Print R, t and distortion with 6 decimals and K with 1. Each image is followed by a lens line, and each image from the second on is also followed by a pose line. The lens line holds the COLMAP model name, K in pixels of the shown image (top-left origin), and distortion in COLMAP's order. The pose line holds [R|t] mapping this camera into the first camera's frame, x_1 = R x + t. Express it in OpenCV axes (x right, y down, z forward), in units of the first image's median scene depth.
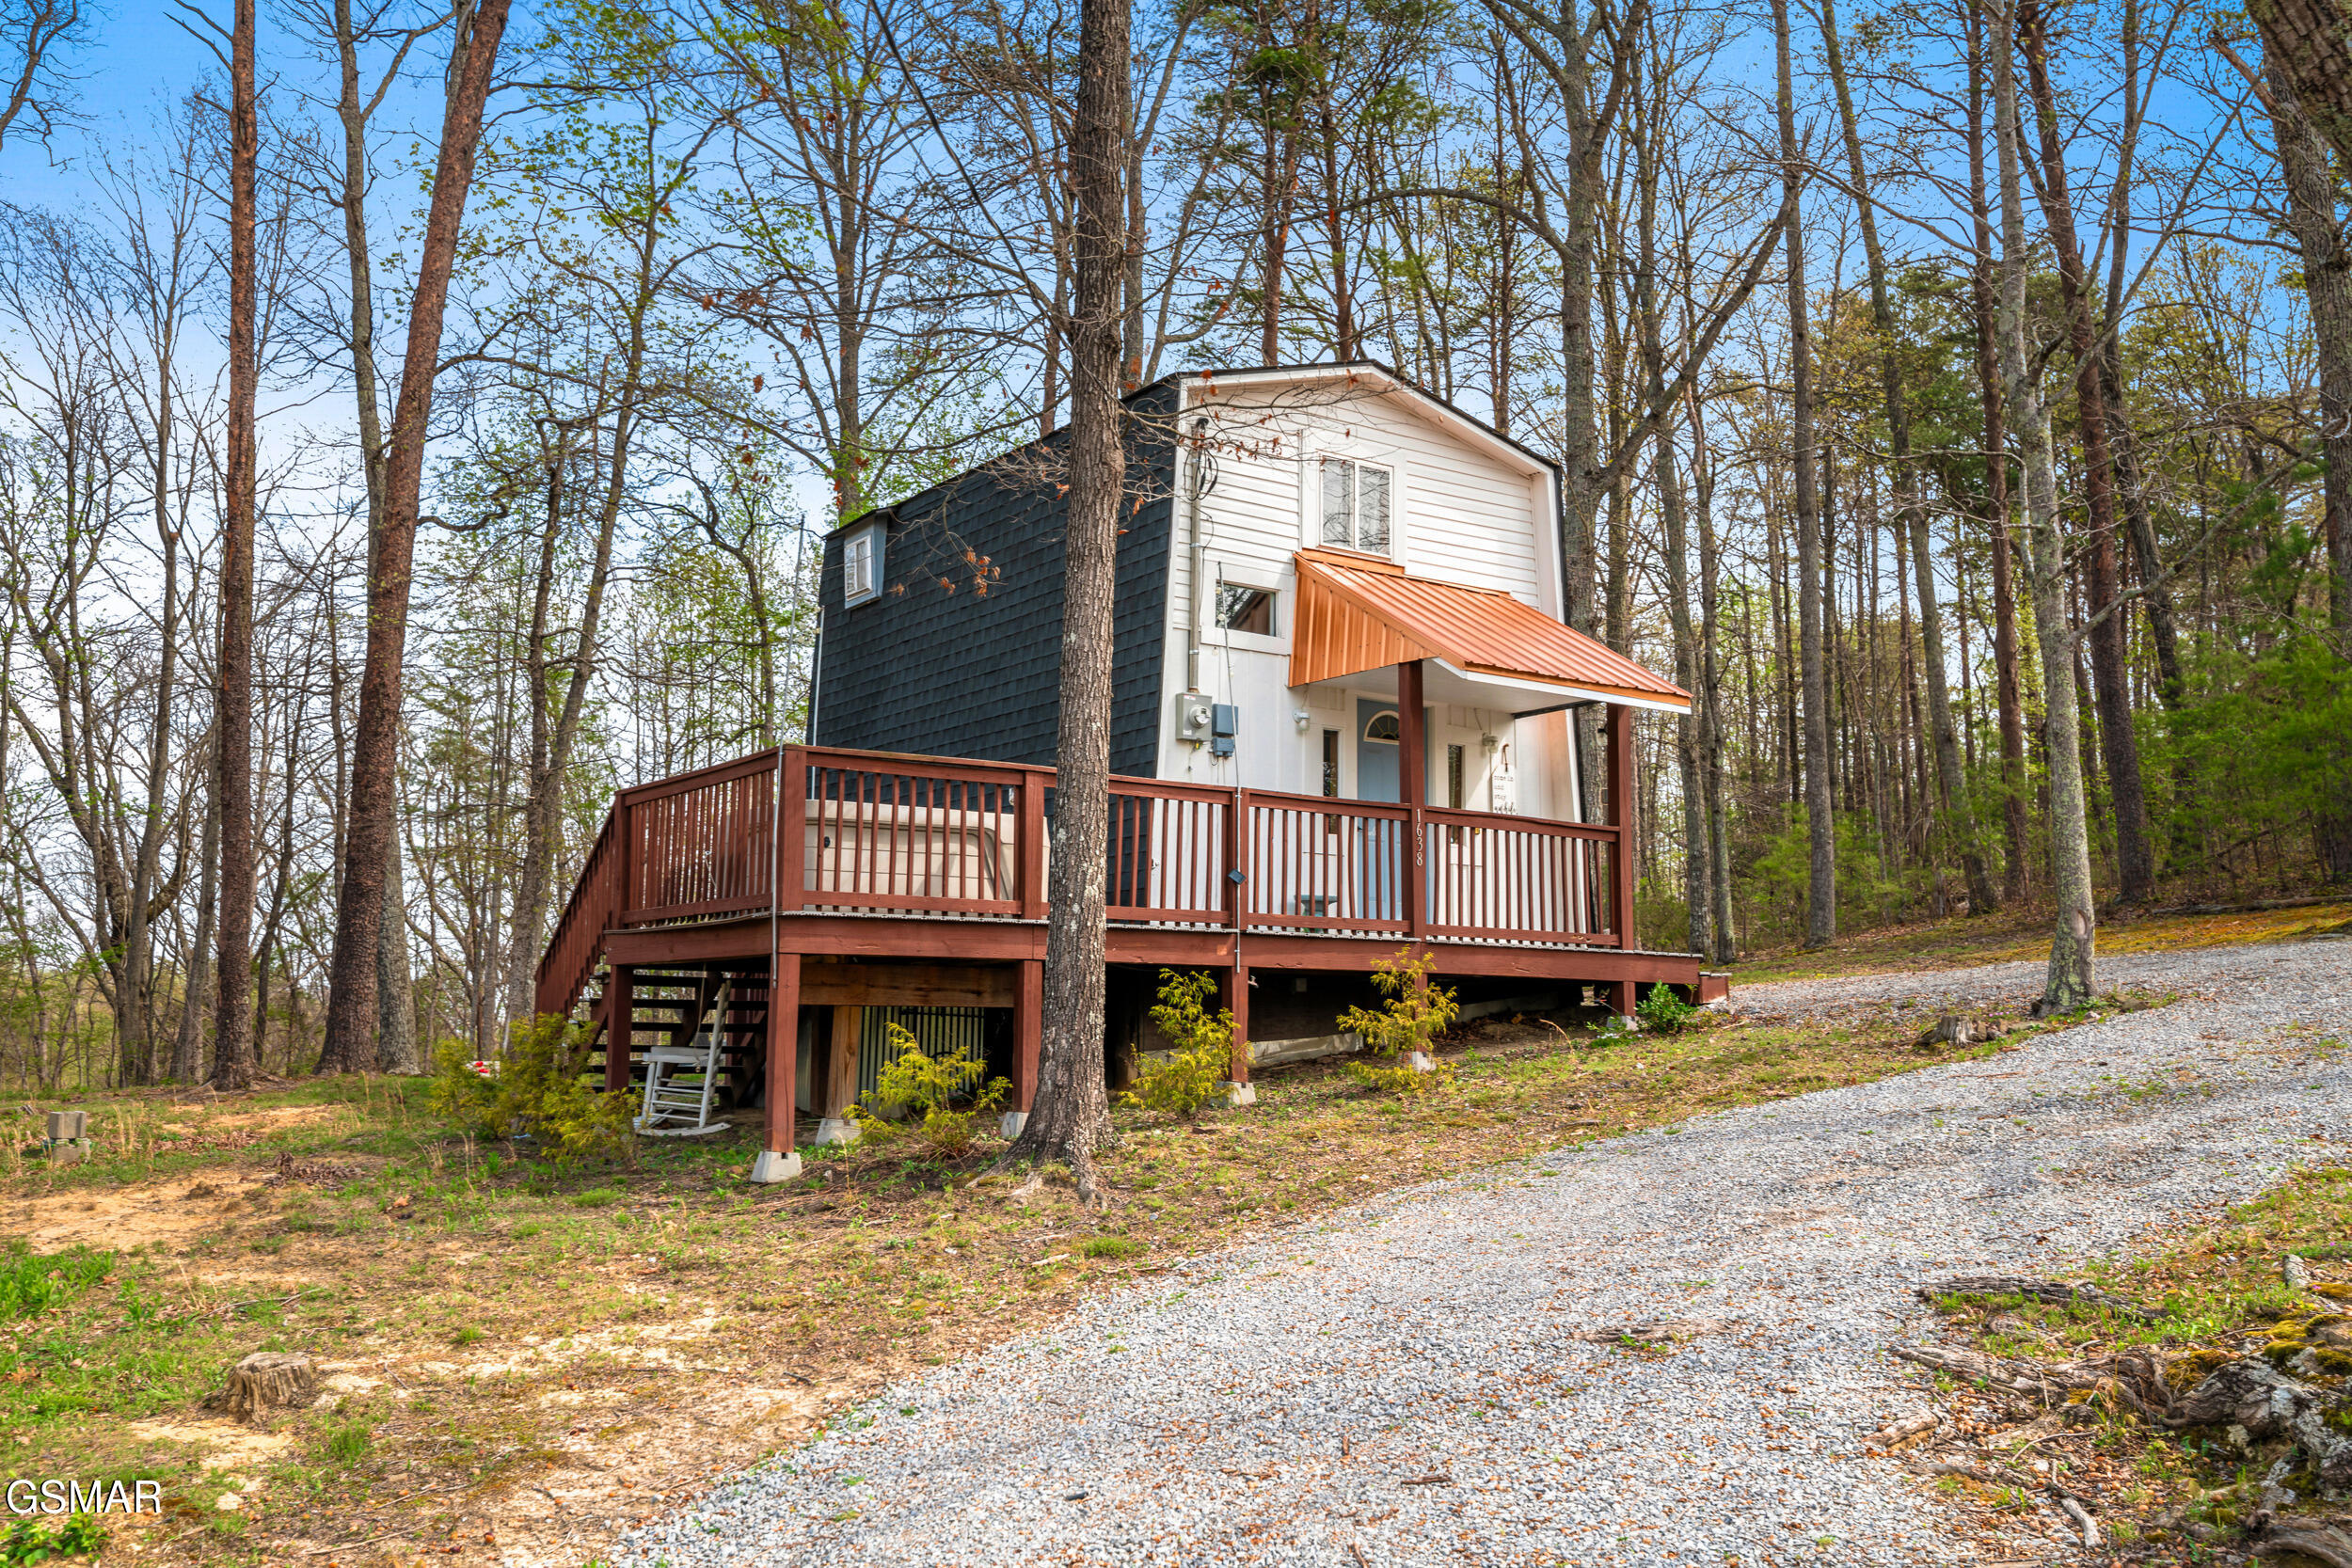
lens RADIAL K [[2005.6, 0, 1188.6], [0, 2005.6, 786.5], [0, 0, 1]] dist [-0.011003, 0.014816]
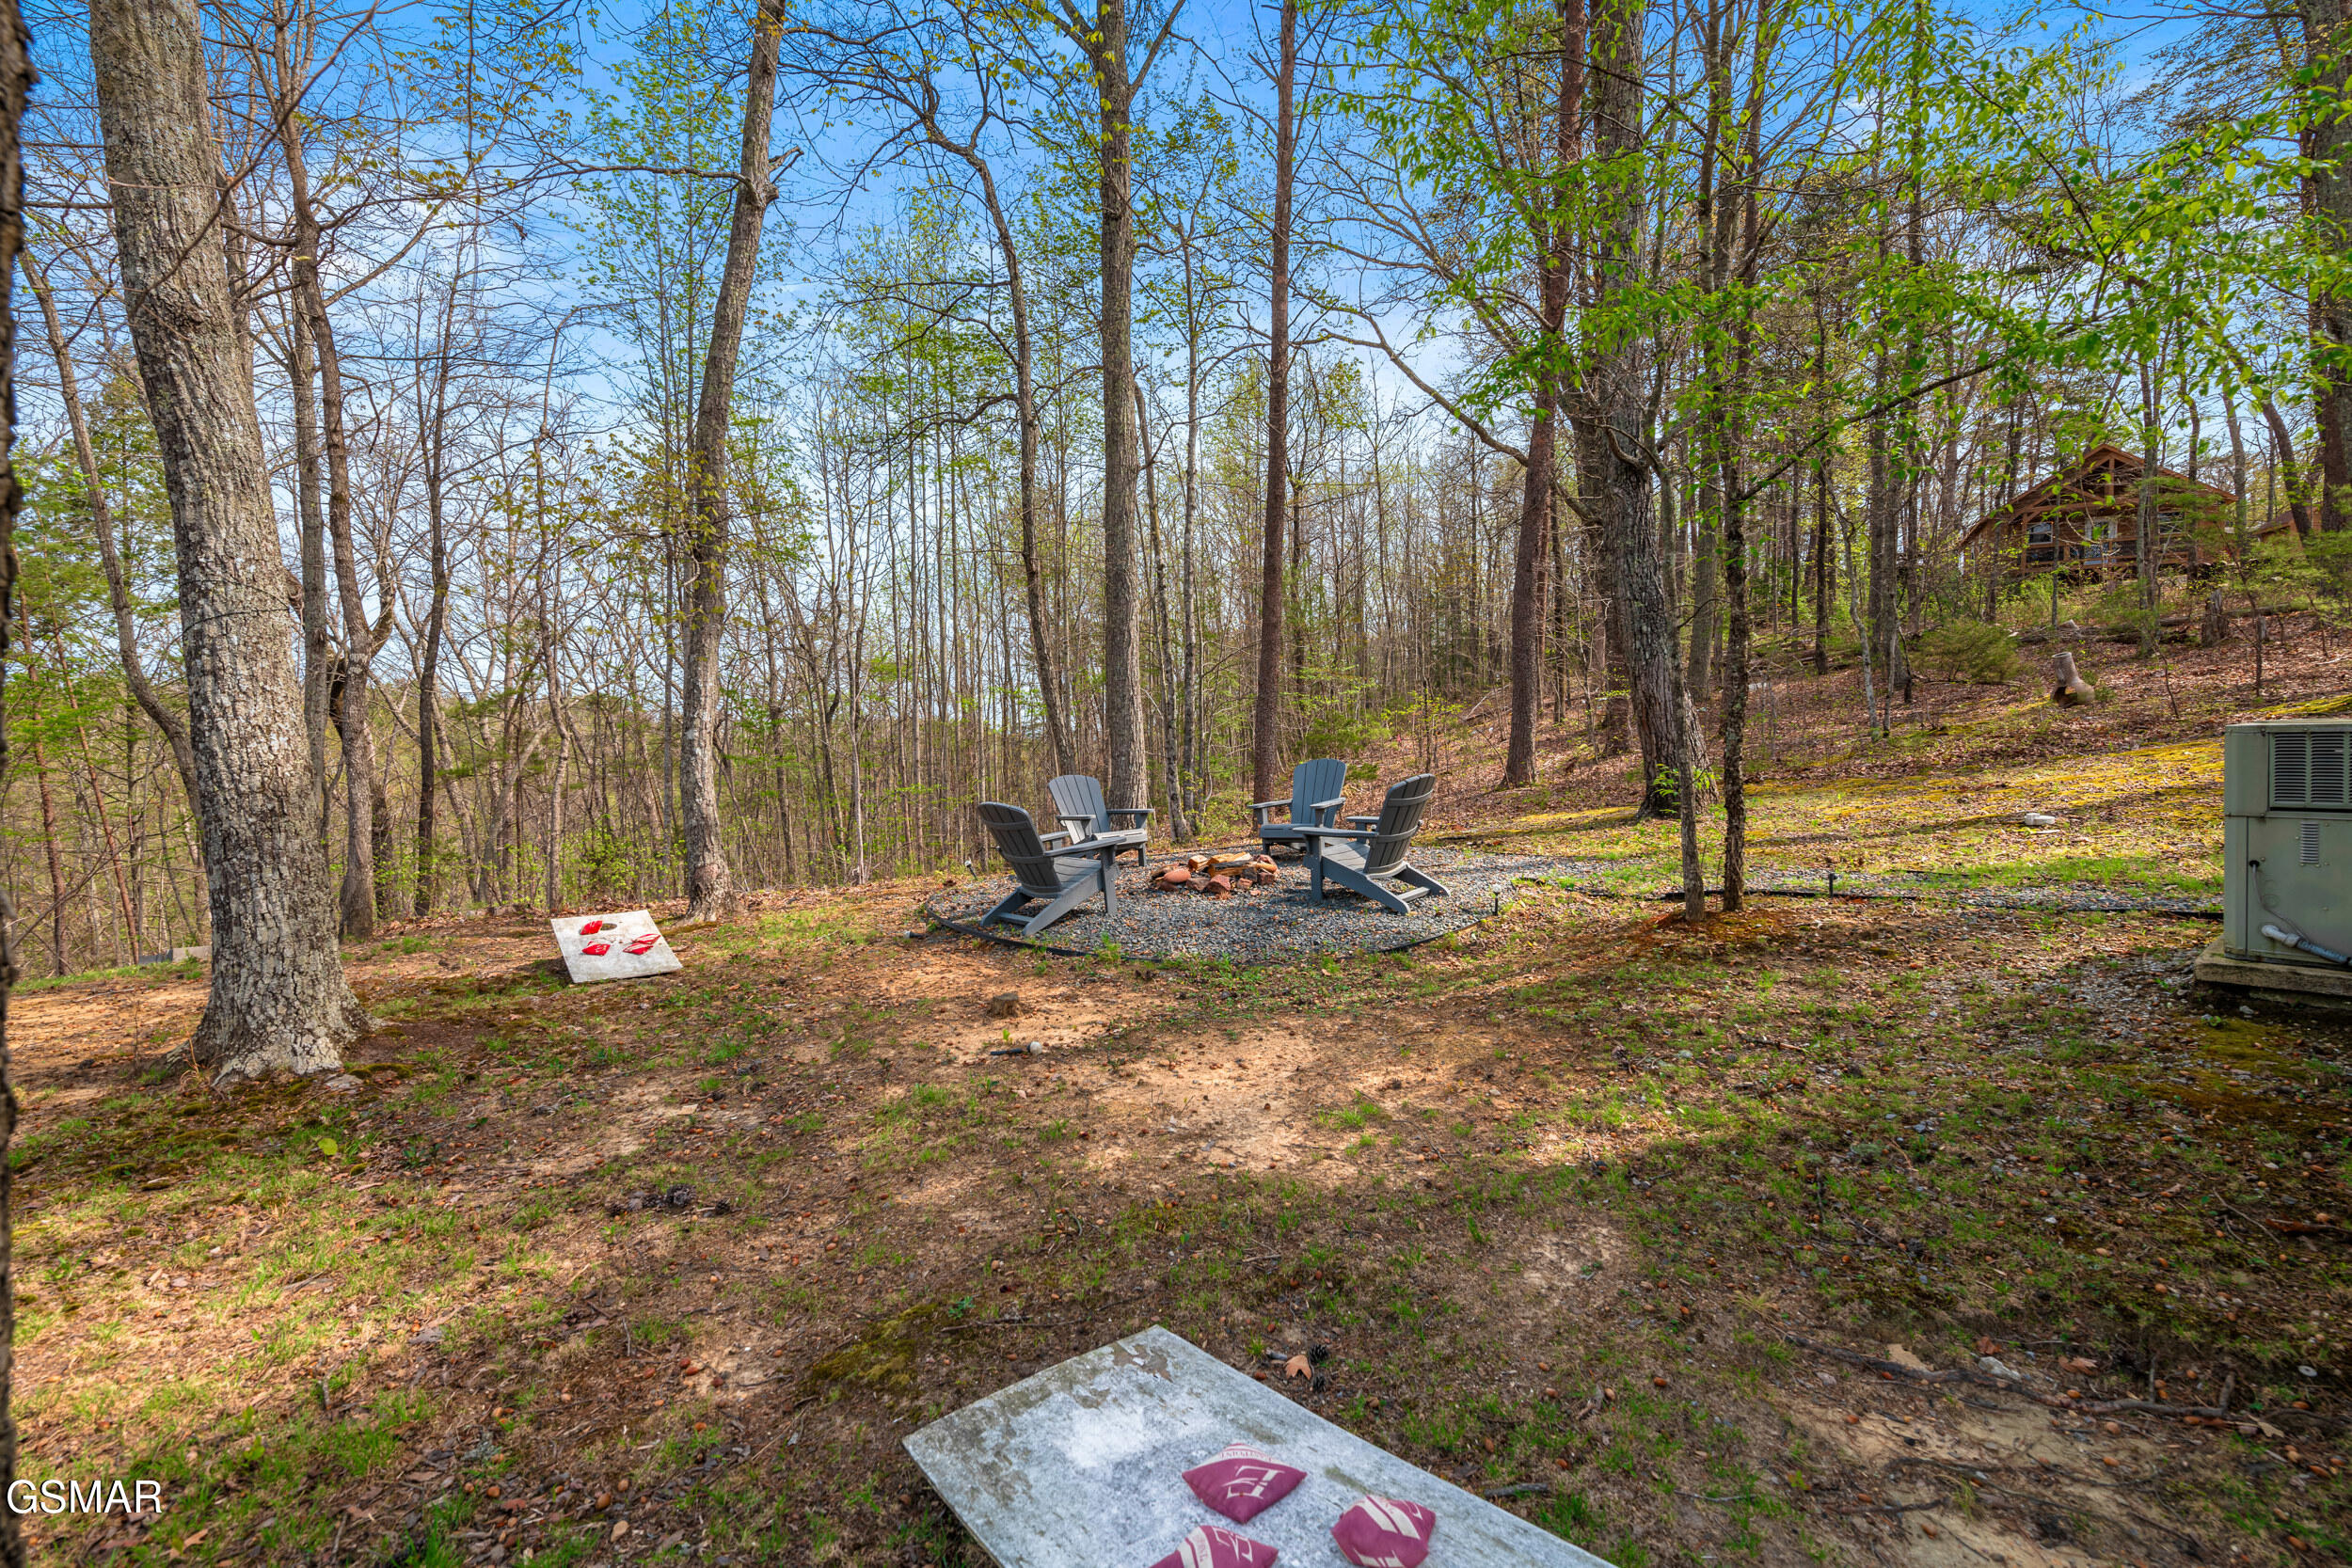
lens RADIAL K [[1018.6, 0, 1169.5], [0, 1018.6, 770.4], [0, 0, 1]] dist [-0.001096, -0.000747]
pose [[0.998006, -0.015454, 0.061194, -0.176009], [0.005015, 0.985912, 0.167189, 0.046441], [-0.062916, -0.166549, 0.984024, 0.583573]]
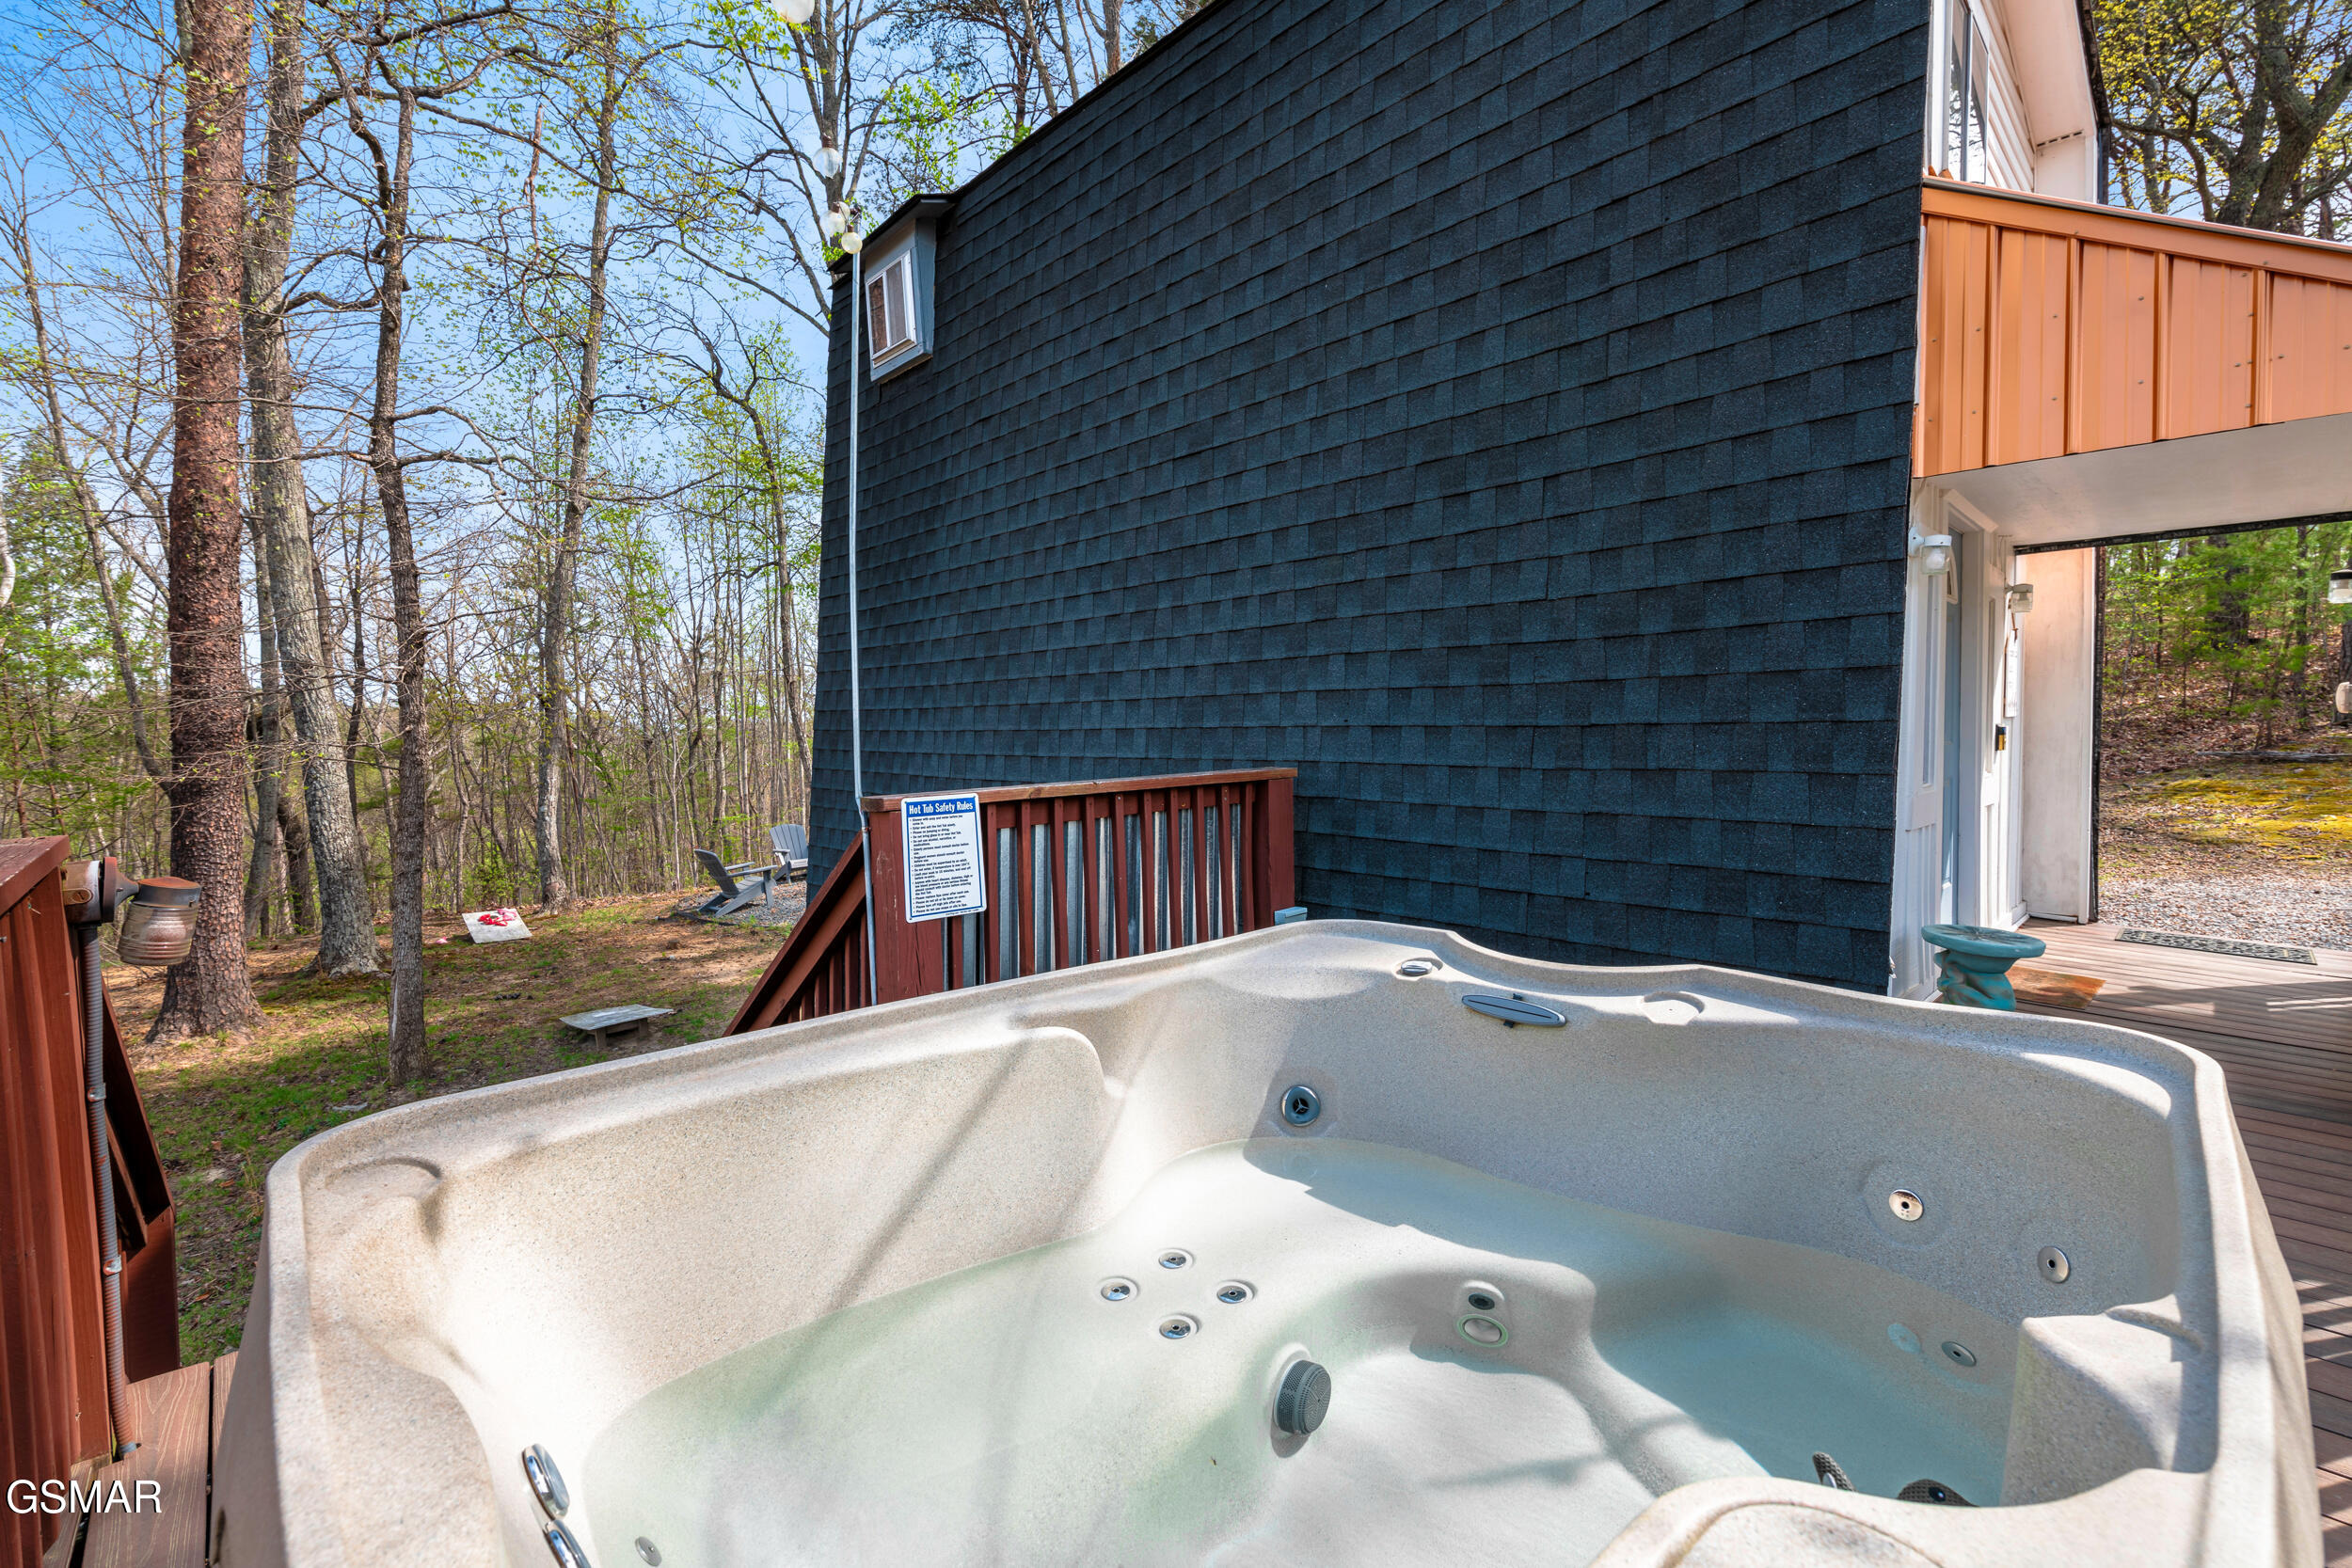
lens RADIAL K [[1018.6, 0, 1173.0], [0, 1018.6, 768.8], [0, 0, 1]] dist [-0.001096, -0.000747]
pose [[0.989350, -0.022032, 0.143876, -0.073558], [-0.002279, 0.986012, 0.166660, -0.010848], [-0.145535, -0.165213, 0.975461, 0.377223]]
